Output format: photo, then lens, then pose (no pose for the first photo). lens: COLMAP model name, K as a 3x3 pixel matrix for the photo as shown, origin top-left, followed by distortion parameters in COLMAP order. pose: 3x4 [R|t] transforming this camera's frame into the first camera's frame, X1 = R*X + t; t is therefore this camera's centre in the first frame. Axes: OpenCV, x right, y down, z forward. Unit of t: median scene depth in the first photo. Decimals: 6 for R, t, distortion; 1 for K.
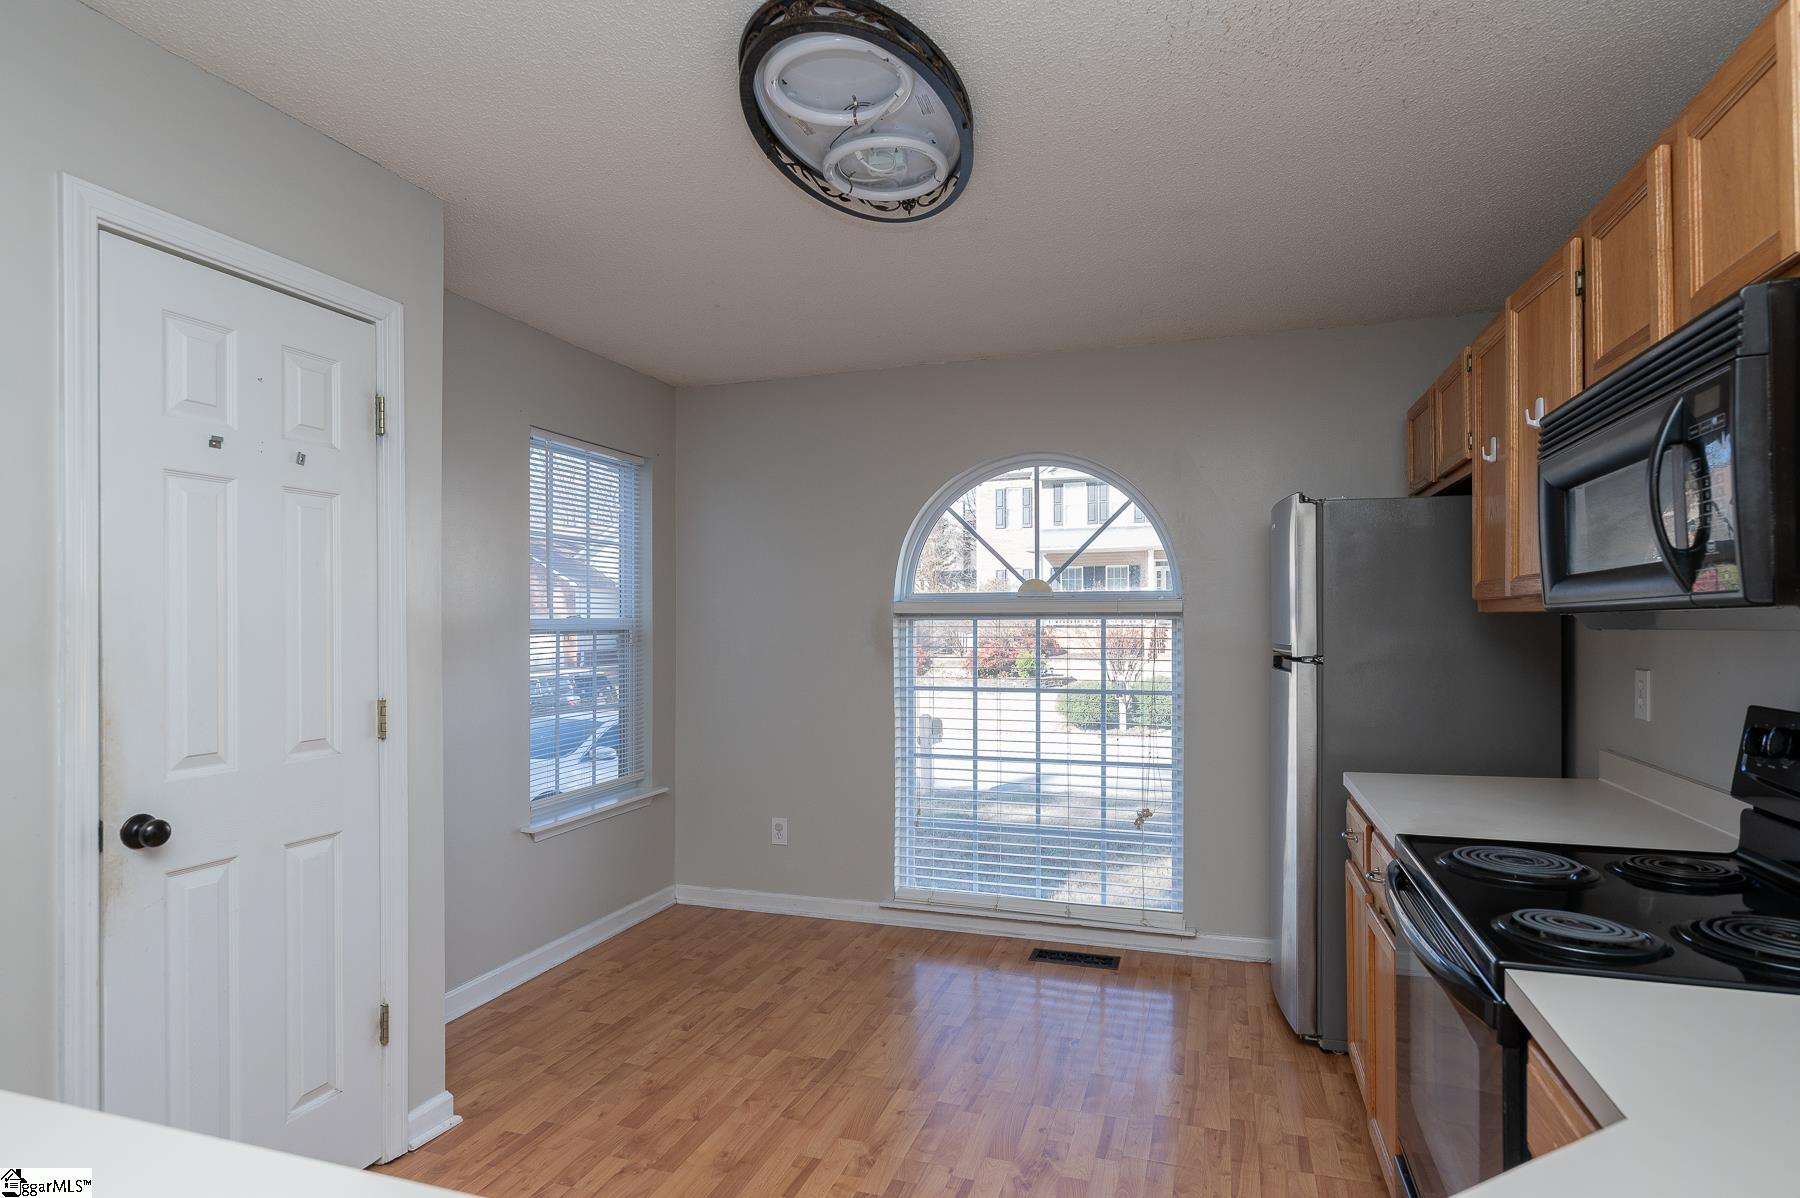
lens RADIAL K [[938.9, 0, 886.5], [0, 938.9, 628.4], [0, 0, 1]] dist [-0.004045, -0.000680]
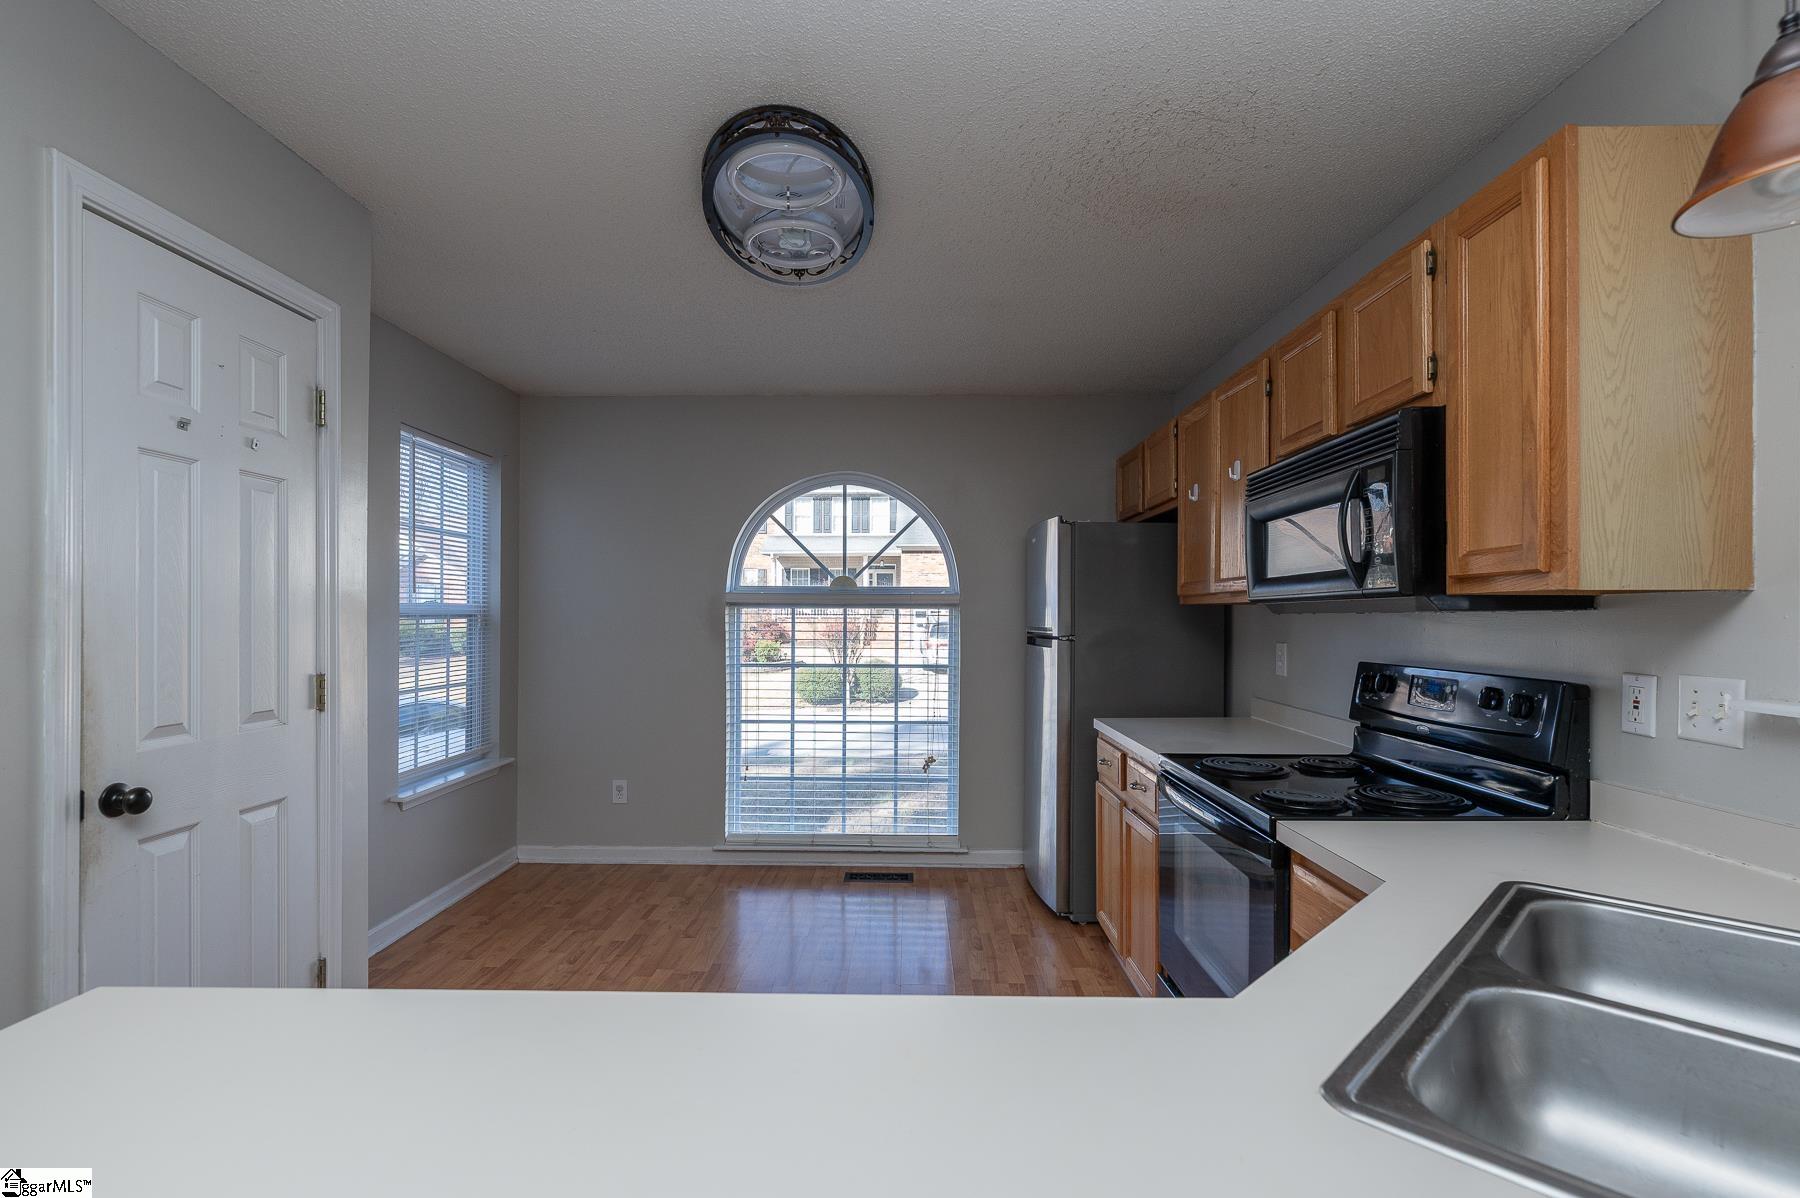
lens RADIAL K [[810.6, 0, 872.7], [0, 810.6, 619.7], [0, 0, 1]] dist [-0.003930, 0.000922]
pose [[0.957389, 0.005682, 0.288747, -0.146681], [-0.005332, 0.999984, -0.002000, 0.009475], [-0.288754, 0.000375, 0.957403, -0.047255]]
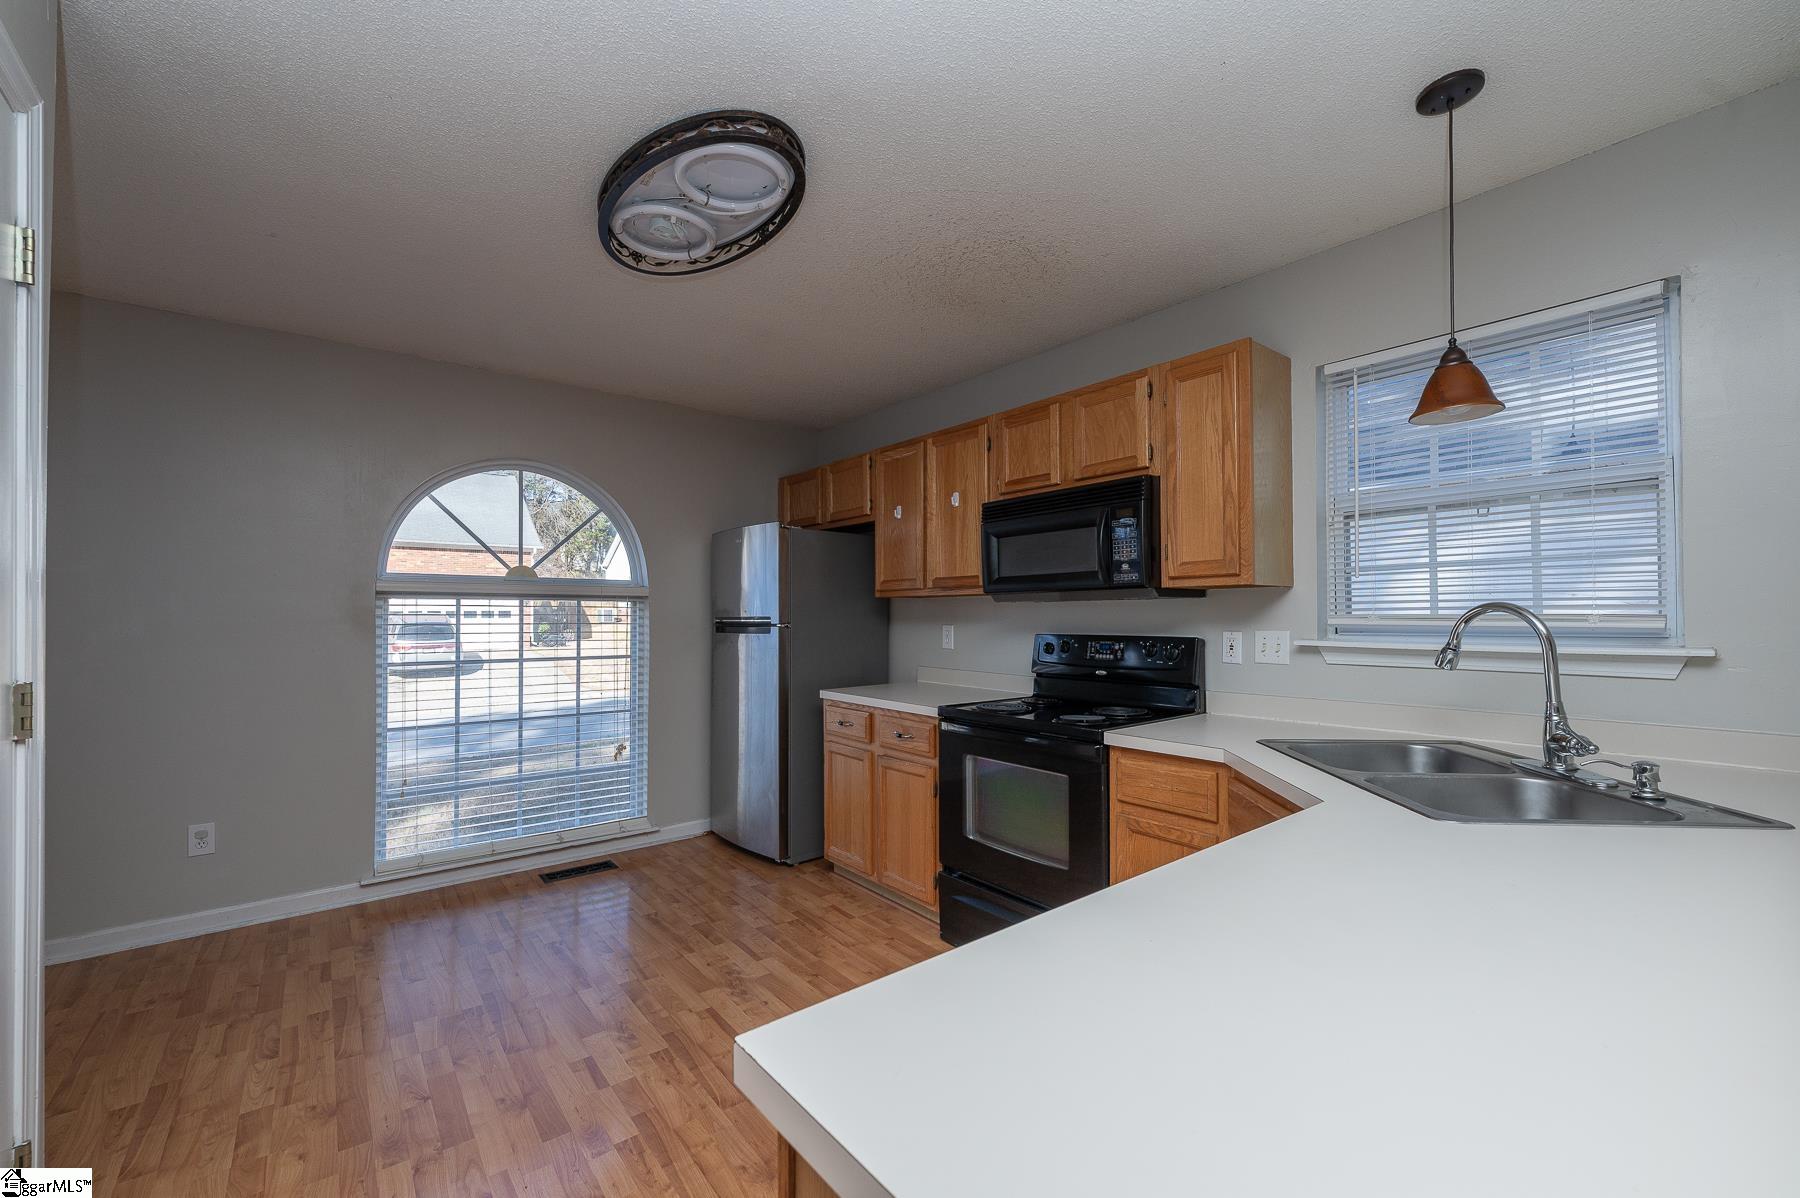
lens RADIAL K [[725.3, 0, 883.4], [0, 725.3, 613.1], [0, 0, 1]] dist [-0.002736, -0.000061]
pose [[0.548519, 0.010370, 0.836074, -0.456933], [0.003082, 0.999891, -0.014423, 0.028358], [-0.836133, 0.010488, 0.548427, 0.154515]]
